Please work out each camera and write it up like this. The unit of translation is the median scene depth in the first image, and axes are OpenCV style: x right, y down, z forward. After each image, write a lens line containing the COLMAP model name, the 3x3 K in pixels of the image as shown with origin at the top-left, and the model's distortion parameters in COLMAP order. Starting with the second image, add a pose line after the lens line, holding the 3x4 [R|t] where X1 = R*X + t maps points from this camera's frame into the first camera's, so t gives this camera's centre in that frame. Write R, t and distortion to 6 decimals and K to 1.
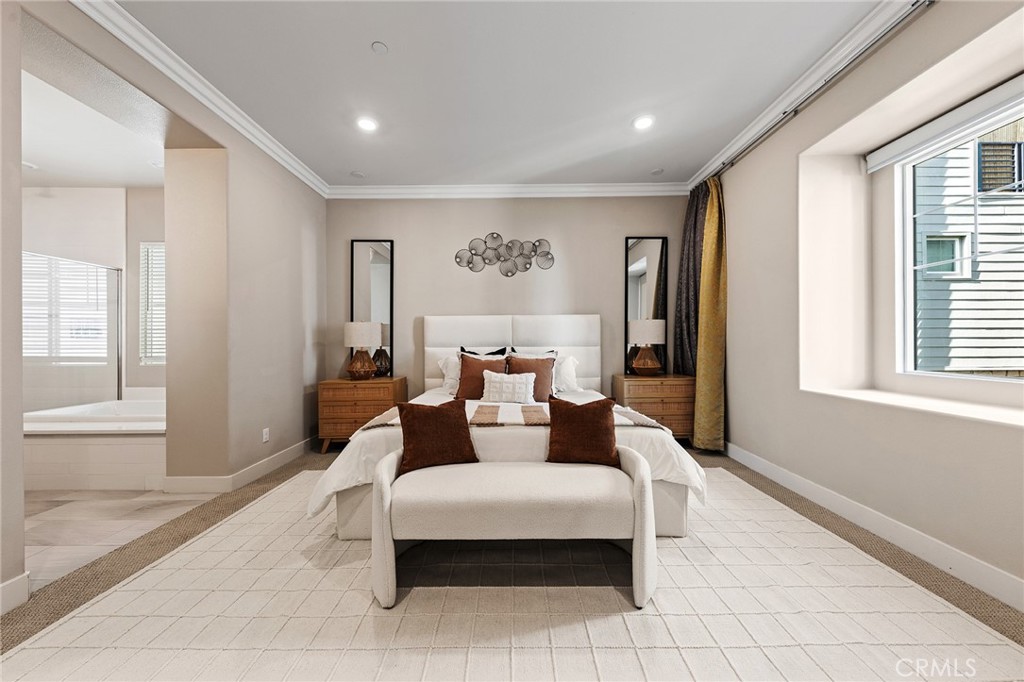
lens RADIAL K [[355.9, 0, 513.9], [0, 355.9, 343.1], [0, 0, 1]] dist [0.000094, -0.001146]
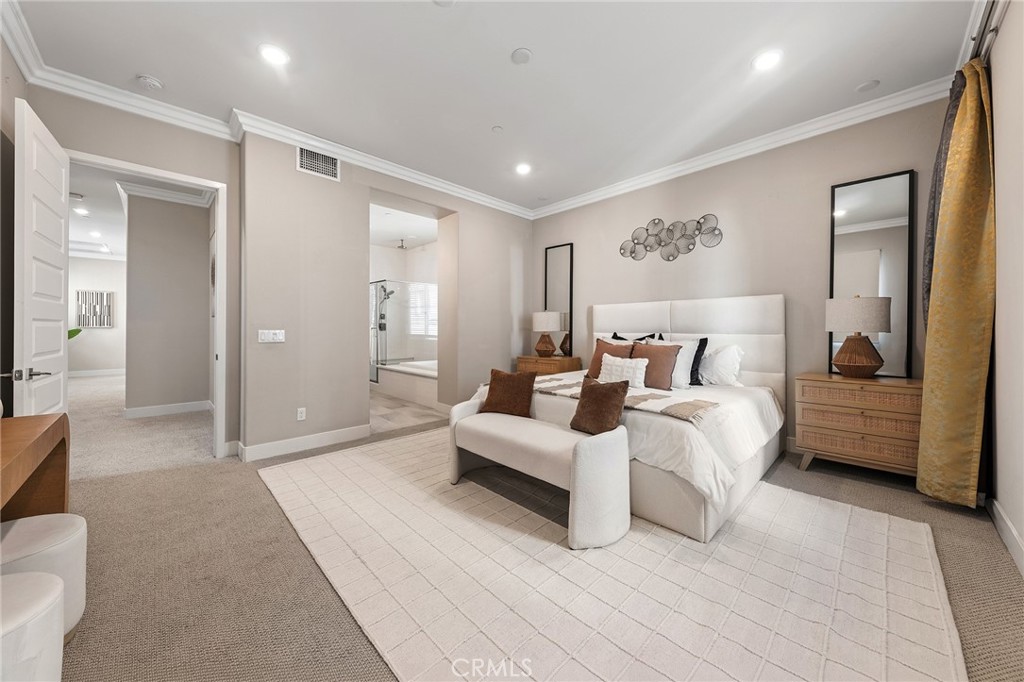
lens RADIAL K [[361.9, 0, 503.1], [0, 361.9, 327.6], [0, 0, 1]] dist [-0.007850, -0.000067]
pose [[0.681780, 0.003906, -0.731547, 0.406429], [-0.004876, 0.999988, 0.000795, -0.003276], [0.731541, 0.003025, 0.681791, -0.003607]]
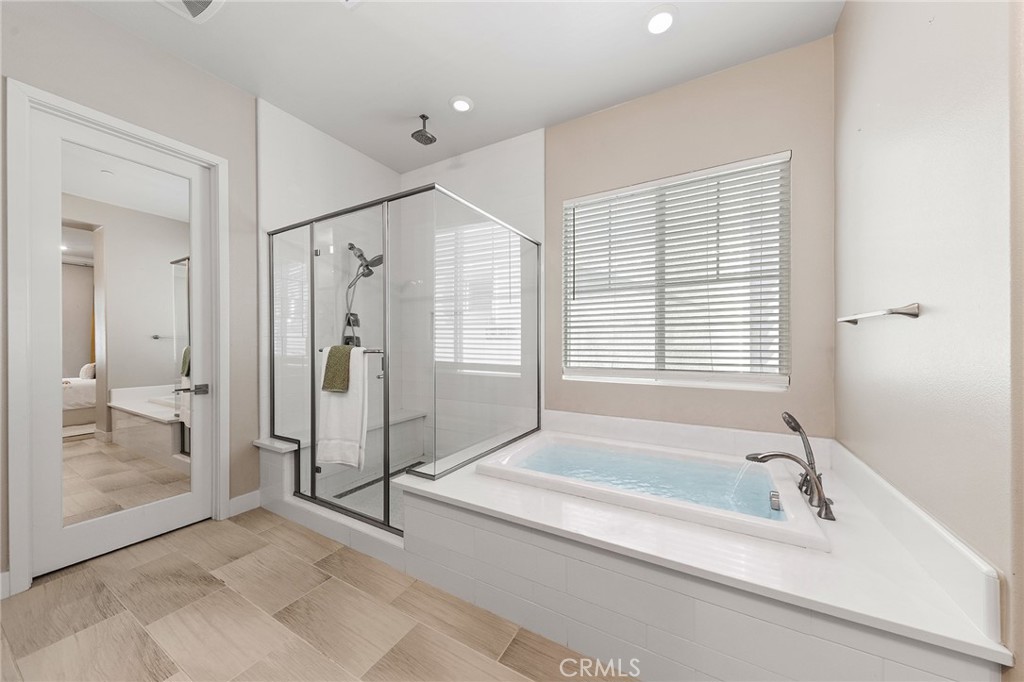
lens RADIAL K [[355.9, 0, 507.5], [0, 355.9, 345.4], [0, 0, 1]] dist [0.000094, -0.001146]
pose [[0.856643, 0.009209, -0.515827, -0.842512], [-0.004910, 0.999941, 0.009698, -0.011071], [0.515886, -0.005775, 0.856638, 0.378443]]
